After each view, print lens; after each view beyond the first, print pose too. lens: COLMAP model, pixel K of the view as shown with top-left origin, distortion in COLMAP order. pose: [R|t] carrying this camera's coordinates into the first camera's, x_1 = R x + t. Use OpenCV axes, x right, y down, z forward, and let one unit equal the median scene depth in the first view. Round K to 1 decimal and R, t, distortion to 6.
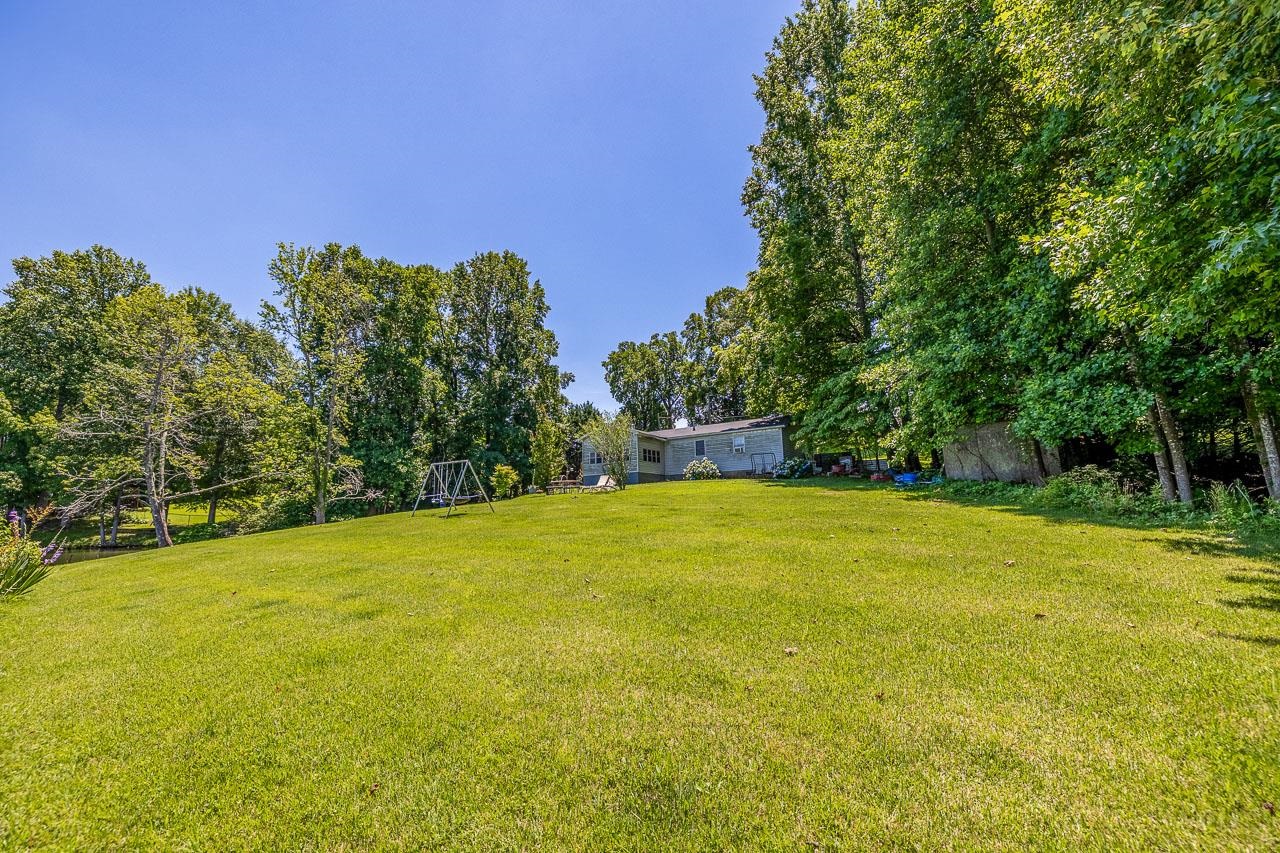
lens RADIAL K [[539.3, 0, 631.0], [0, 539.3, 428.1], [0, 0, 1]] dist [0.003619, -0.002861]
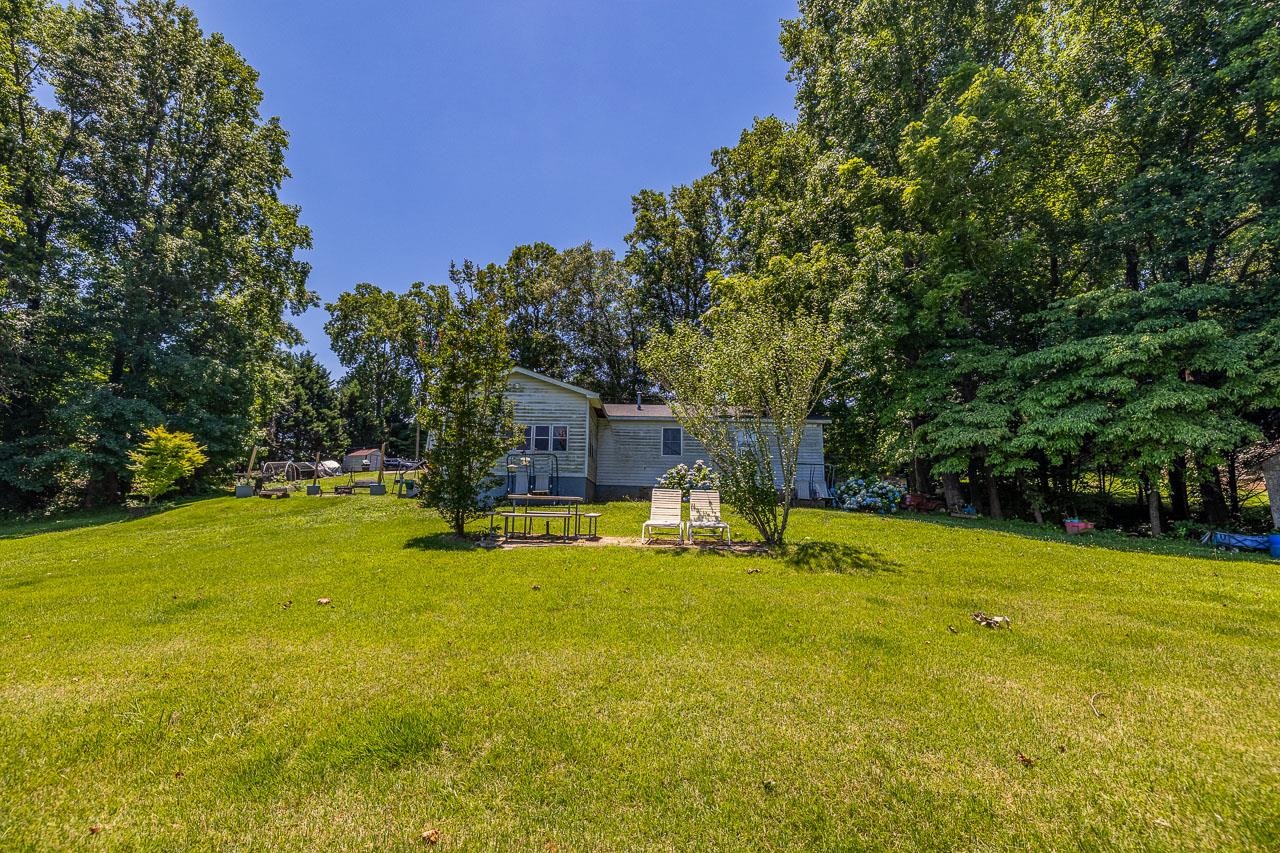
lens RADIAL K [[539.3, 0, 631.0], [0, 539.3, 428.1], [0, 0, 1]] dist [0.003619, -0.002861]
pose [[0.843856, 0.125442, 0.521701, -0.121677], [-0.124785, 0.991510, -0.036566, 0.029792], [-0.521859, -0.034244, 0.852344, 0.334120]]
